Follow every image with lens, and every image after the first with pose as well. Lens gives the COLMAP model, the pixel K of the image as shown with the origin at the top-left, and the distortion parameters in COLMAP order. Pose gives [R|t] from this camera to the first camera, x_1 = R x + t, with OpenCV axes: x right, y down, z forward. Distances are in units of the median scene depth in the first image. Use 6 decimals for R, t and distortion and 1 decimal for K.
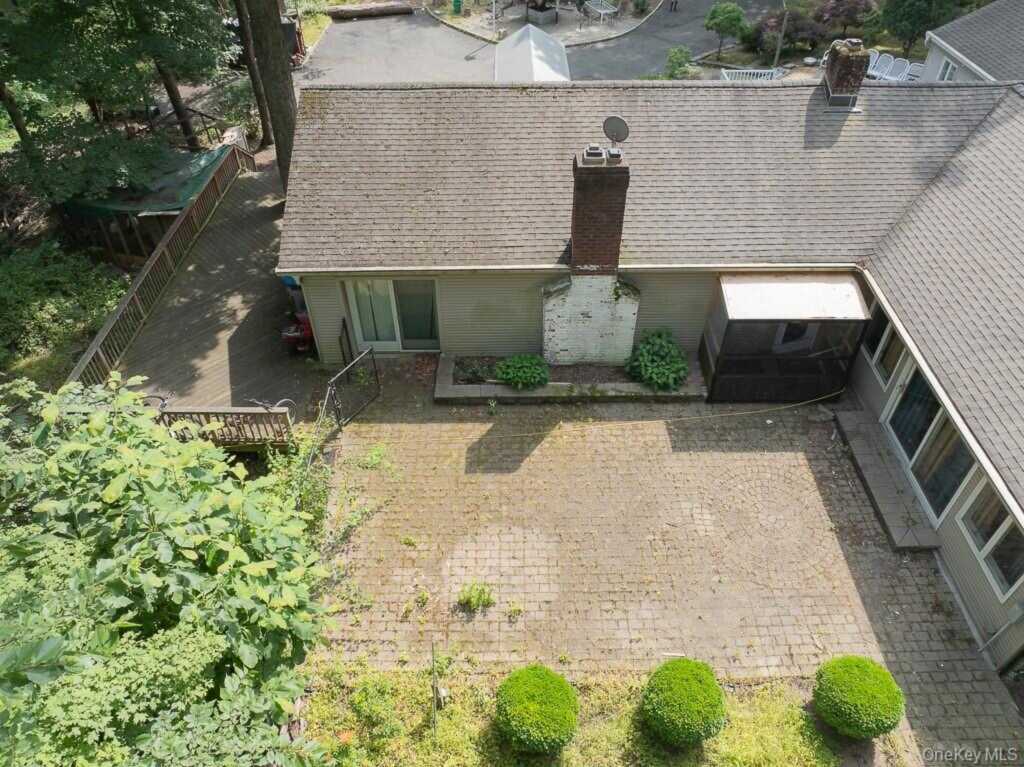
lens RADIAL K [[719.0, 0, 517.7], [0, 719.0, 383.5], [0, 0, 1]] dist [-0.007505, -0.005412]
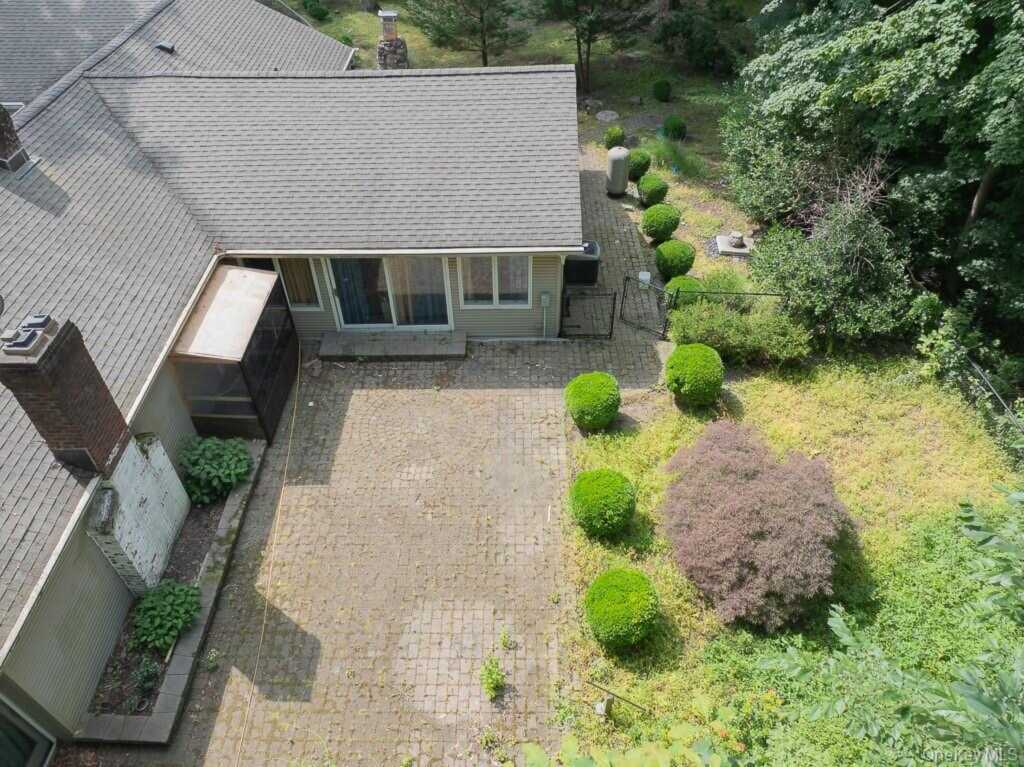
lens RADIAL K [[719.0, 0, 516.9], [0, 719.0, 383.5], [0, 0, 1]] dist [-0.007505, -0.005412]
pose [[0.016353, -0.691442, 0.722247, -0.381204], [0.695360, 0.526920, 0.488702, -0.270611], [-0.718476, 0.494230, 0.489418, 0.286643]]
